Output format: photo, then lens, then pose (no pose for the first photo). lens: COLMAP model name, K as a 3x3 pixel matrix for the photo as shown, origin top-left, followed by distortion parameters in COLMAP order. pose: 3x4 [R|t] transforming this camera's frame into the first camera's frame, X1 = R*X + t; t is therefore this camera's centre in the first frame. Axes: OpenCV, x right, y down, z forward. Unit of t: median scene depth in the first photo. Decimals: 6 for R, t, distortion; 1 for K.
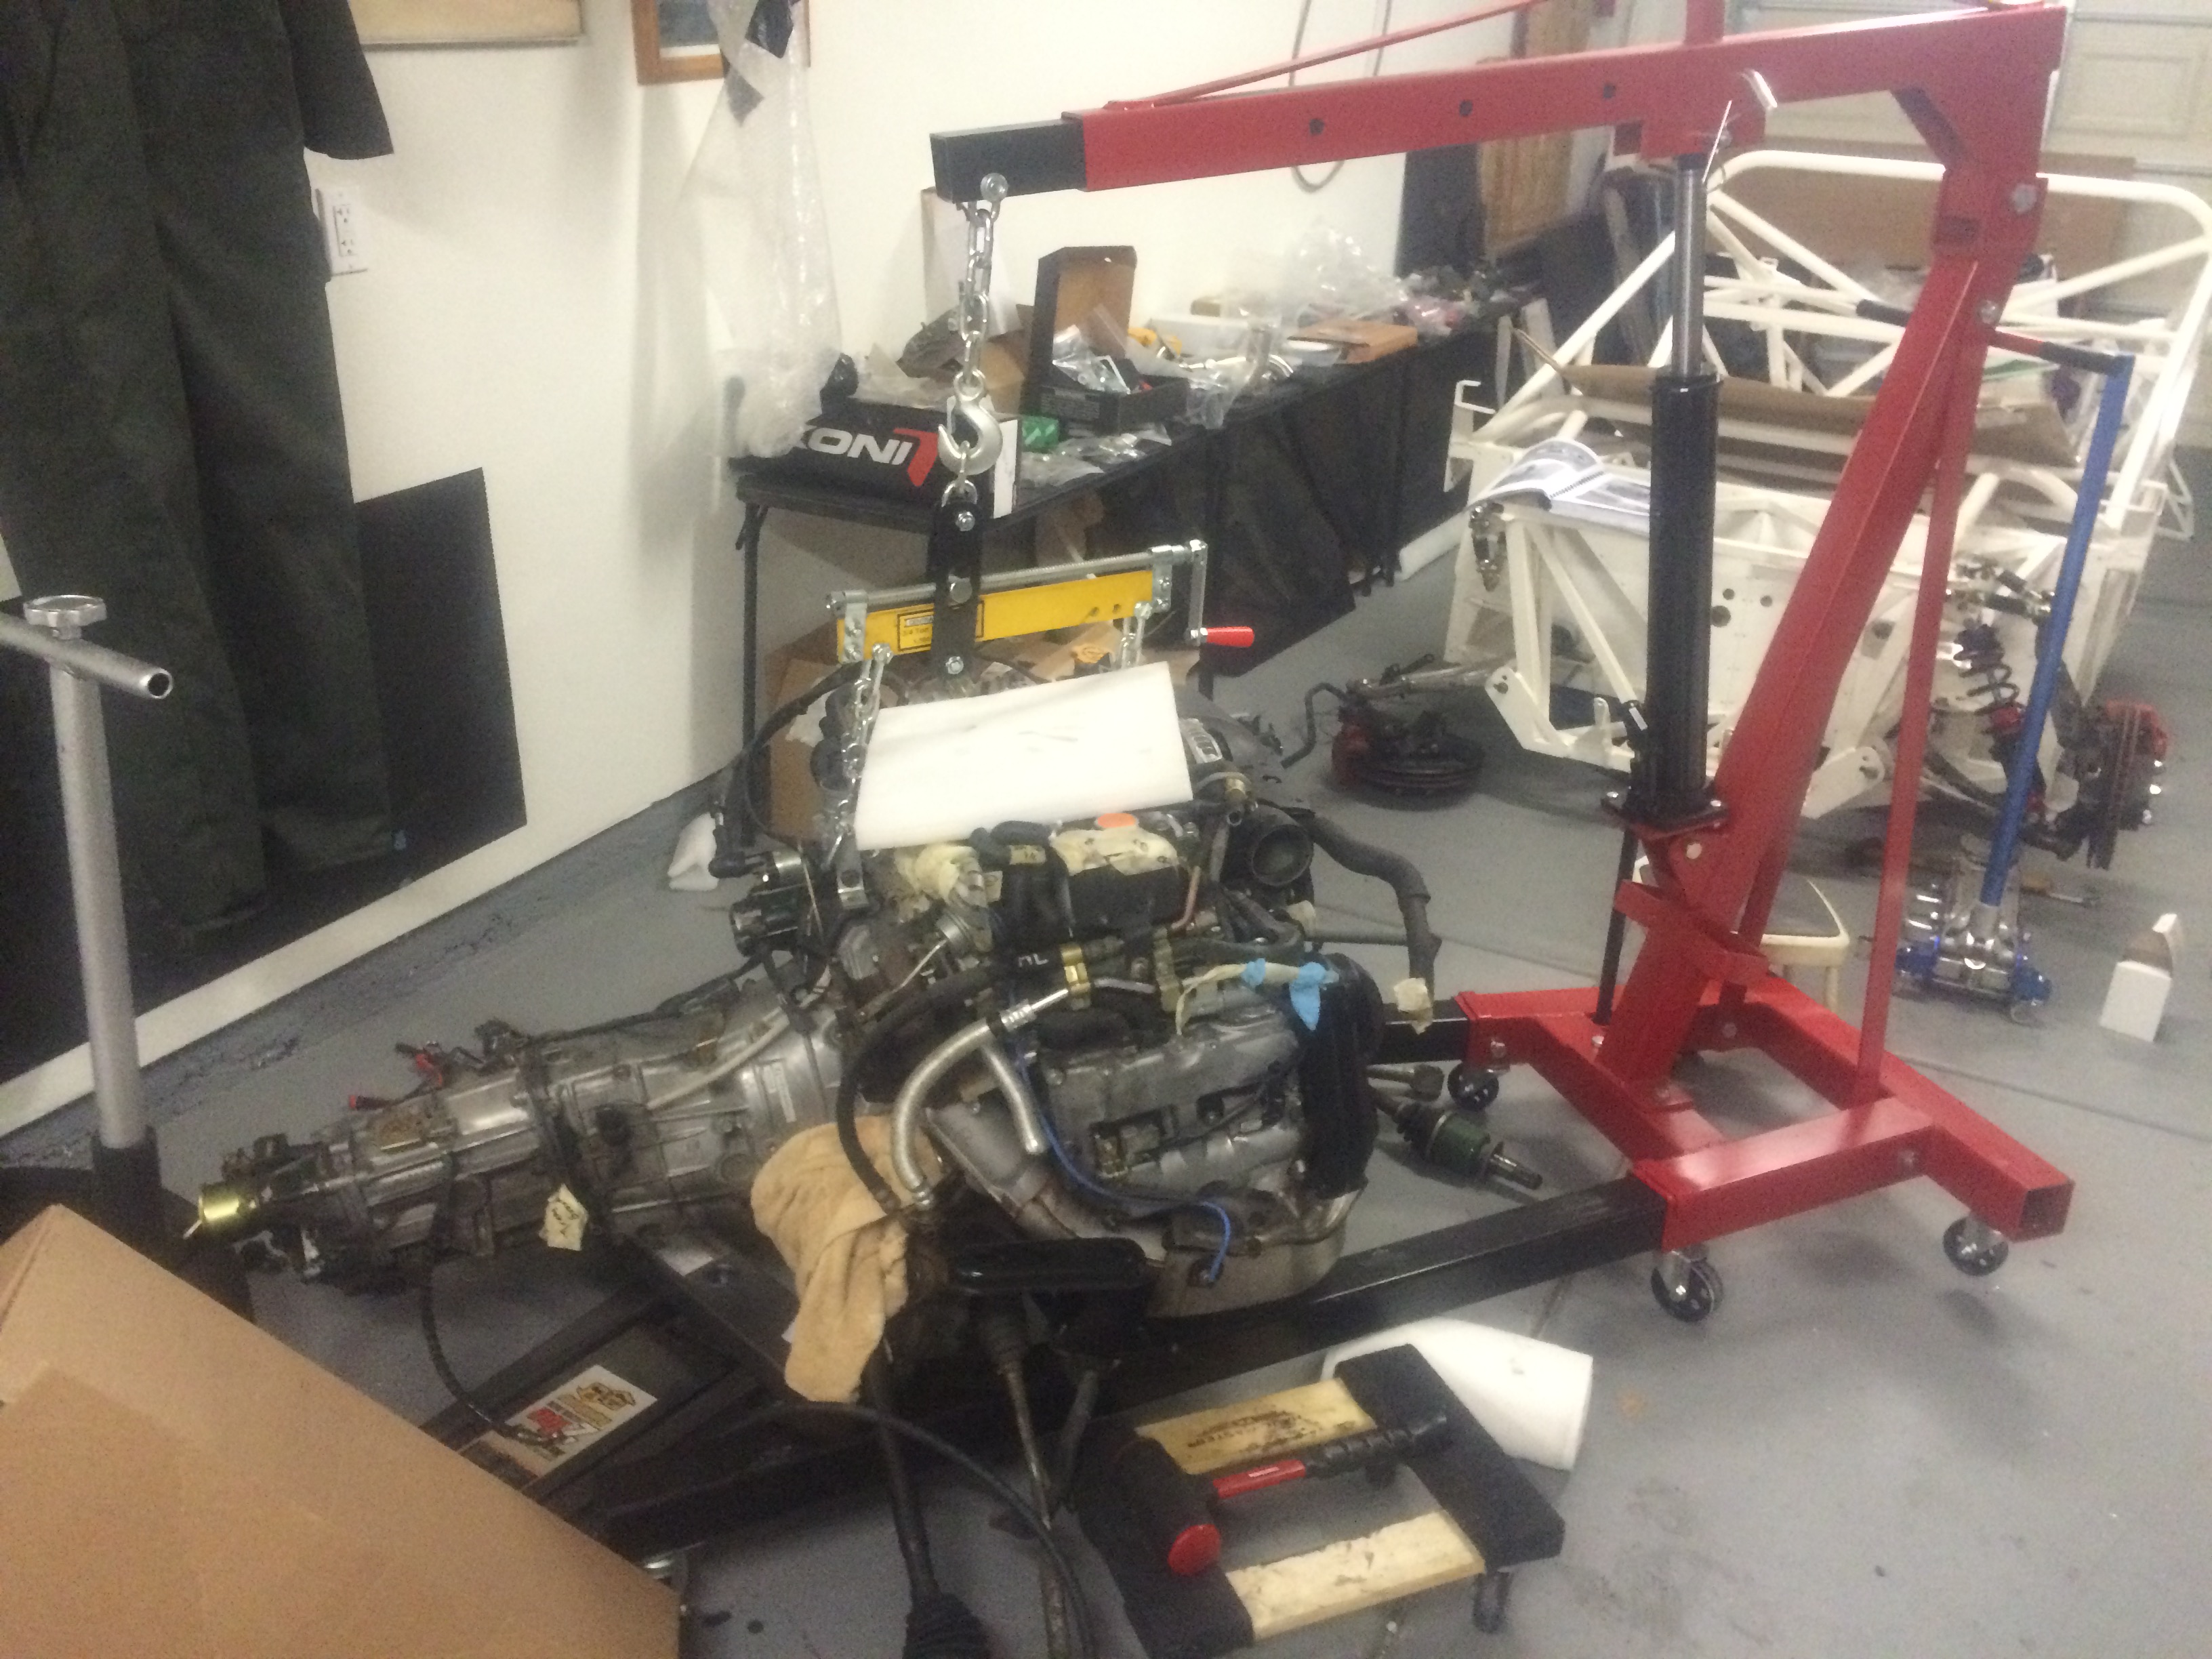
lens RADIAL K [[1890.2, 0, 1082.5], [0, 1890.2, 822.3], [0, 0, 1]] dist [0.102161, -0.136433]
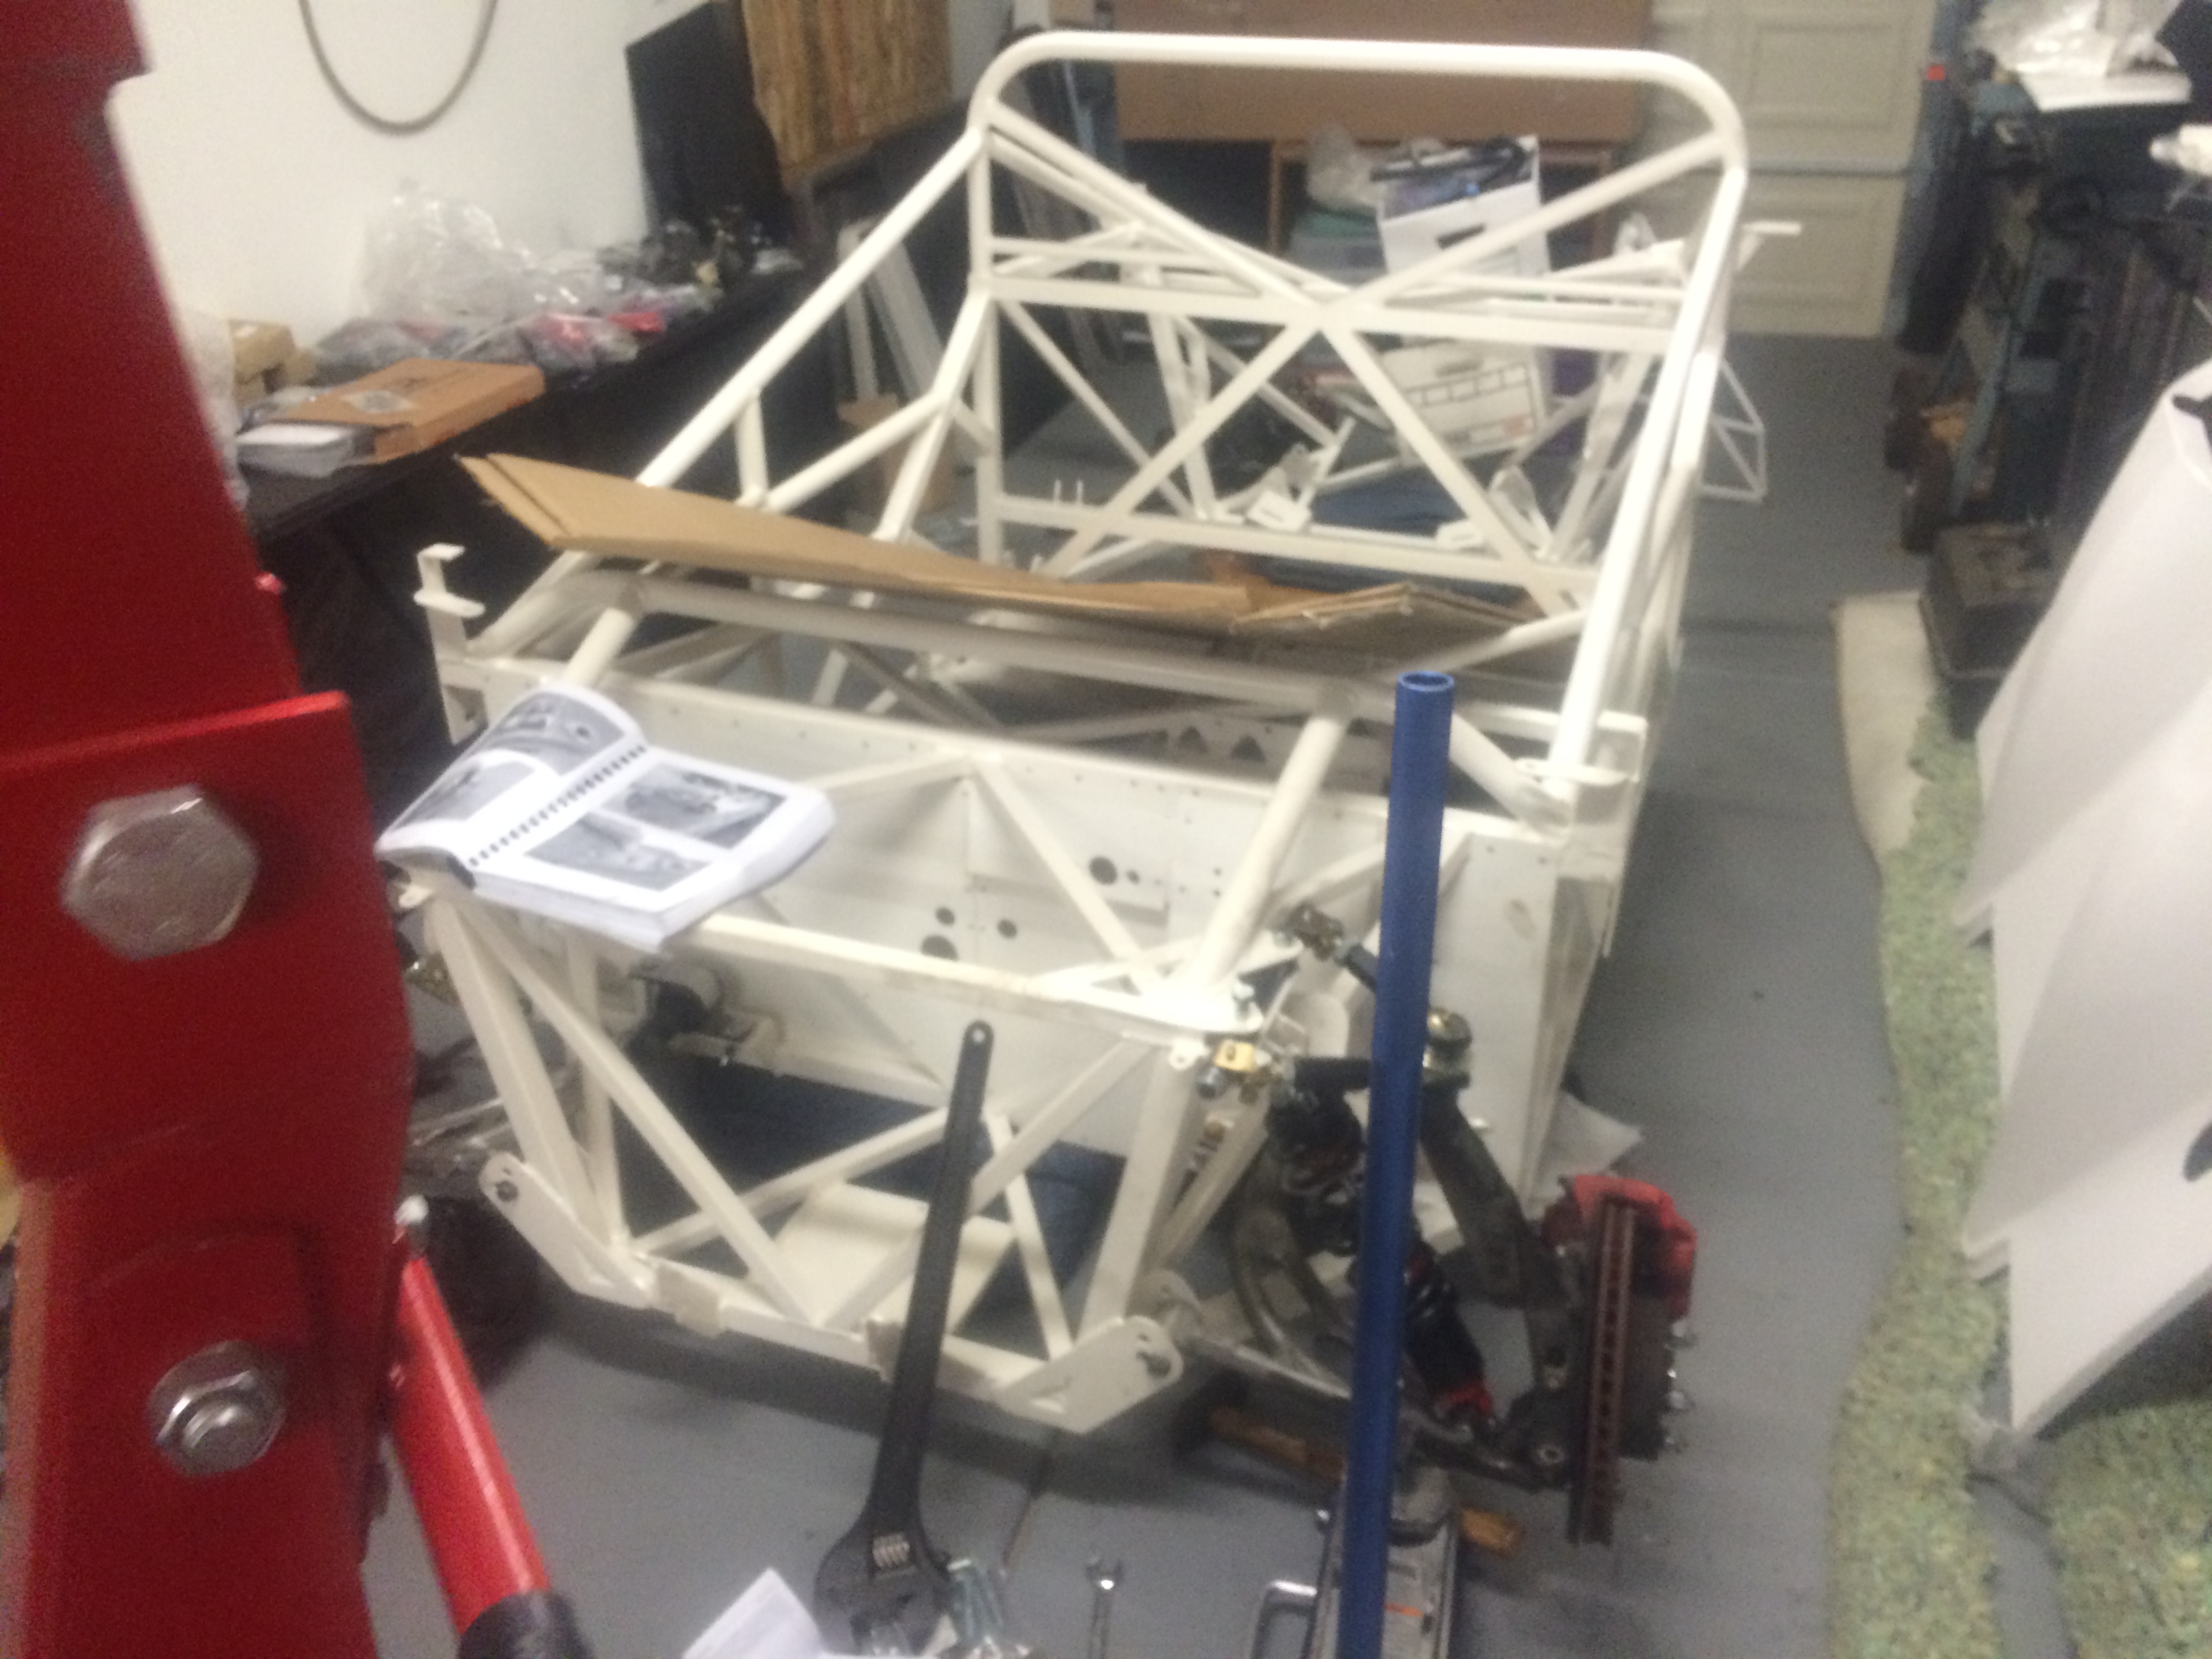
lens RADIAL K [[1890.2, 0, 1082.5], [0, 1890.2, 822.3], [0, 0, 1]] dist [0.102161, -0.136433]
pose [[0.980087, -0.140094, 0.140727, 0.372821], [0.128842, 0.987916, 0.086152, -0.229181], [-0.151096, -0.066305, 0.986293, 0.570243]]
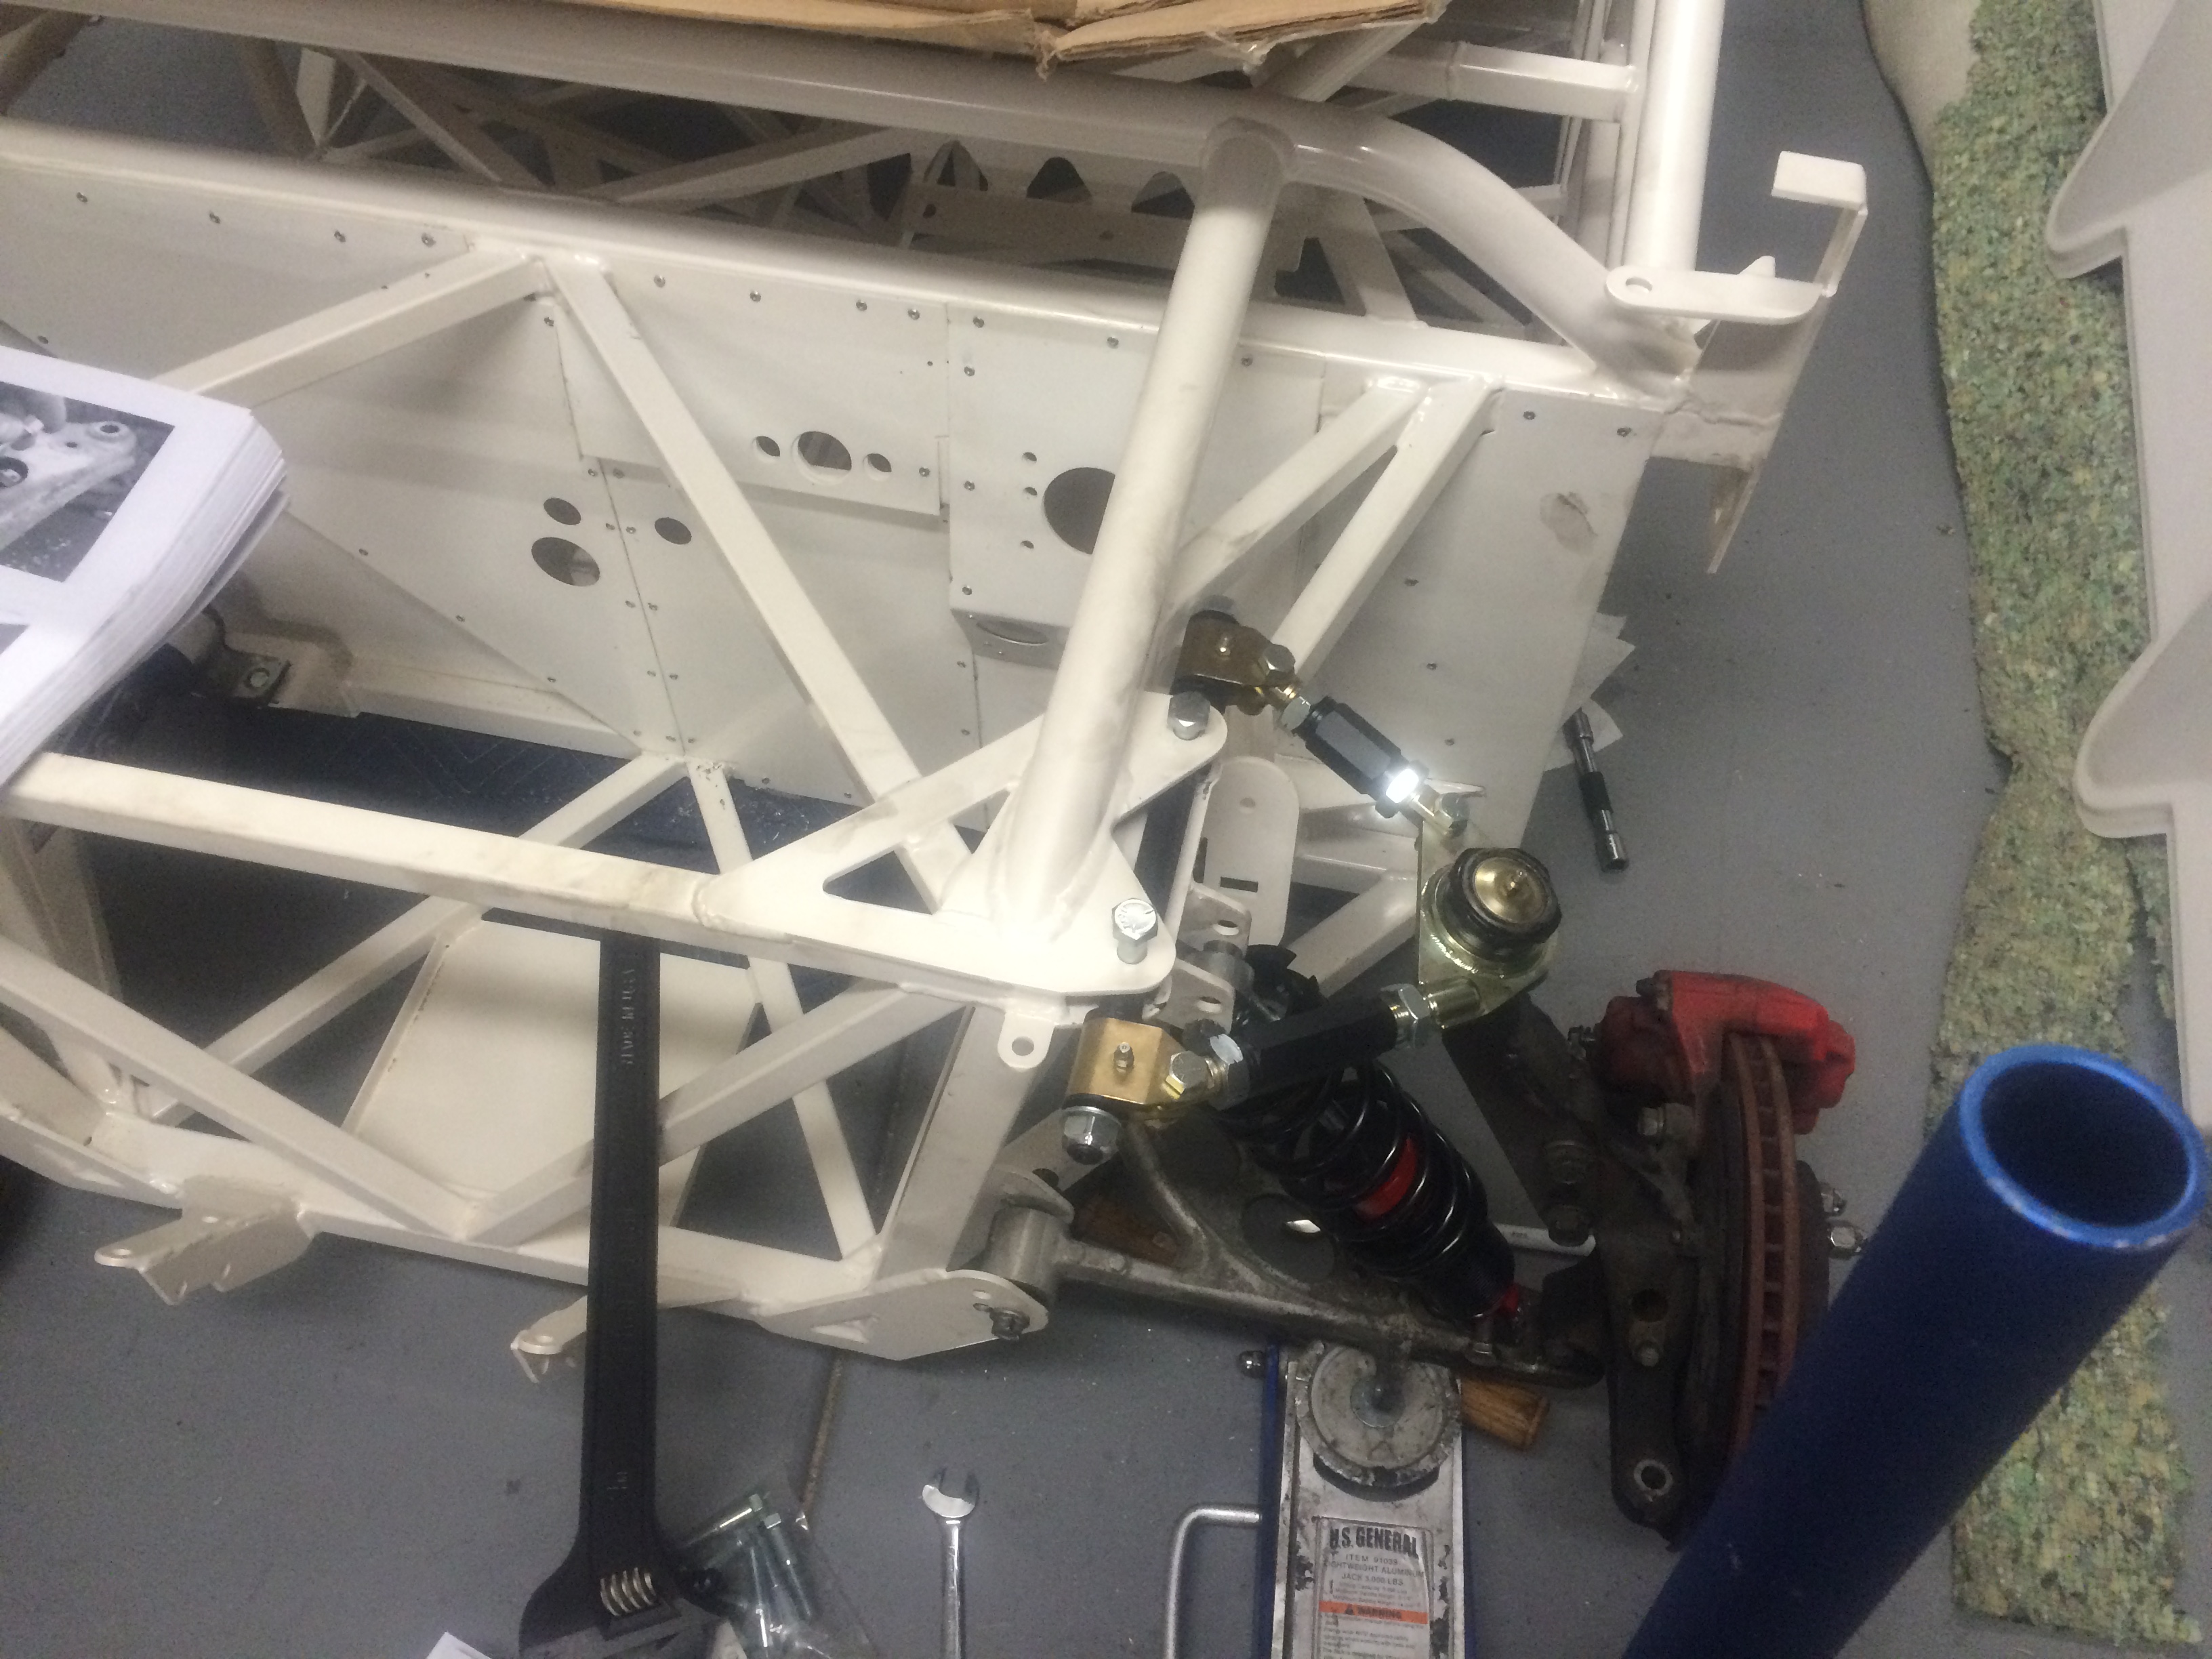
lens RADIAL K [[1890.2, 0, 1082.5], [0, 1890.2, 822.3], [0, 0, 1]] dist [0.102161, -0.136433]
pose [[0.941109, -0.300855, 0.154273, 0.435153], [0.180718, 0.833250, 0.522528, -0.277426], [-0.285753, -0.463876, 0.838549, 0.842569]]
